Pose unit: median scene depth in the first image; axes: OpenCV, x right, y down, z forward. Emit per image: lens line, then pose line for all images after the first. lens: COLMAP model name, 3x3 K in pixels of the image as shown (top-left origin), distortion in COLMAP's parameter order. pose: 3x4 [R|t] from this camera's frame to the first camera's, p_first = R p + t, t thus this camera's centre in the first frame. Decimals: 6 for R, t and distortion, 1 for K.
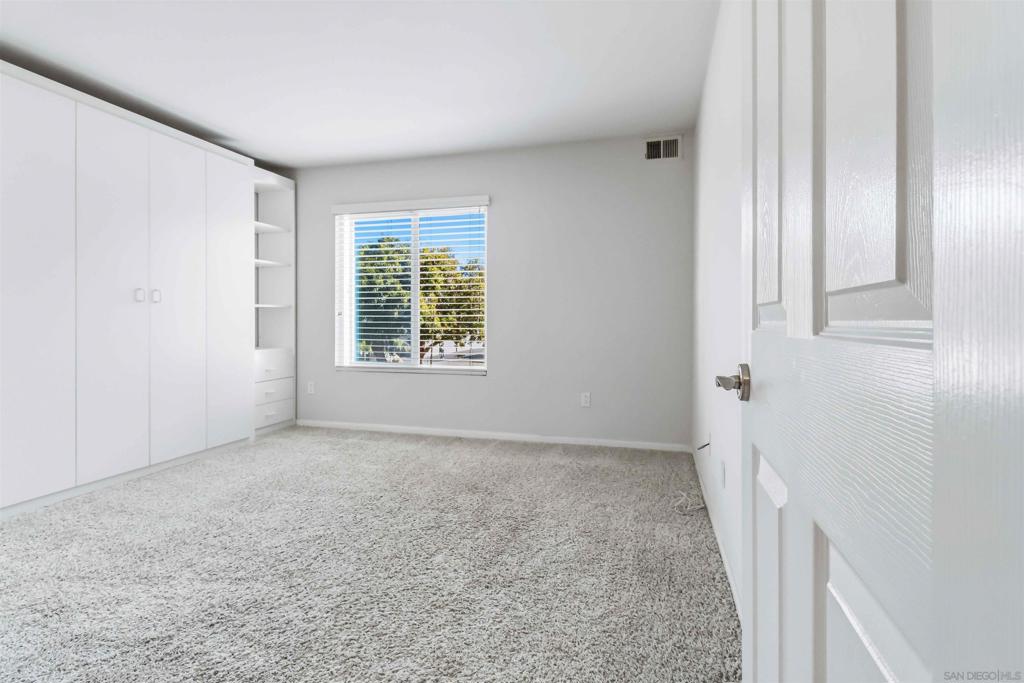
lens RADIAL K [[489.1, 0, 516.6], [0, 489.1, 319.9], [0, 0, 1]] dist [0.018499, -0.013390]
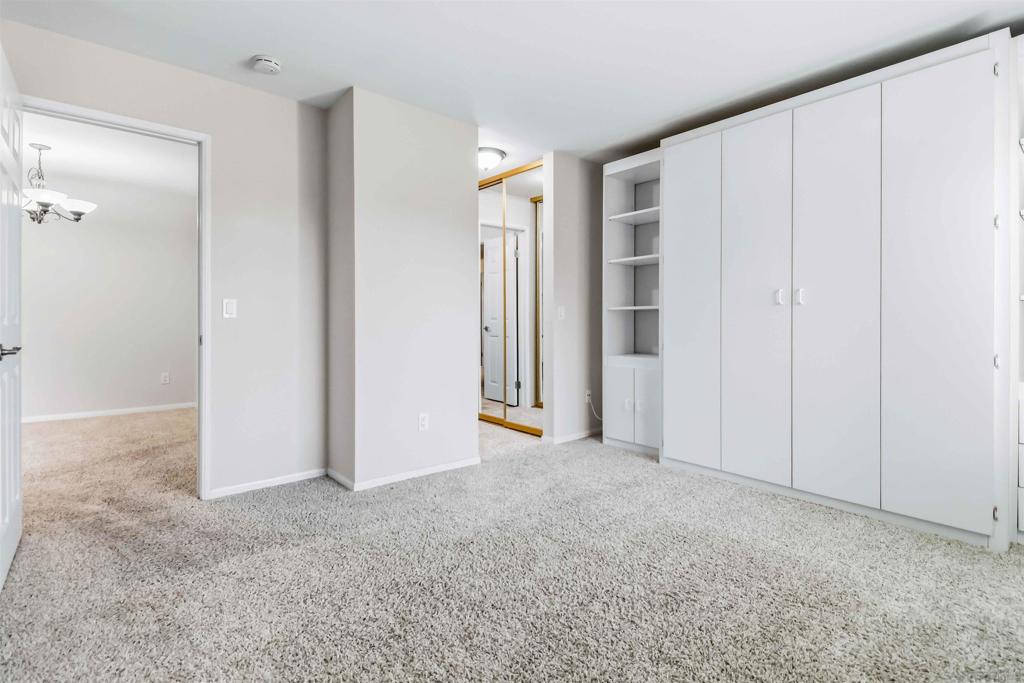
lens RADIAL K [[484.0, 0, 516.2], [0, 484.0, 324.1], [0, 0, 1]] dist [0.018416, -0.013178]
pose [[-0.551727, 0.001245, -0.834024, 0.267810], [-0.002063, 0.999994, 0.002857, -0.002288], [0.834022, 0.003297, -0.551721, 1.096613]]
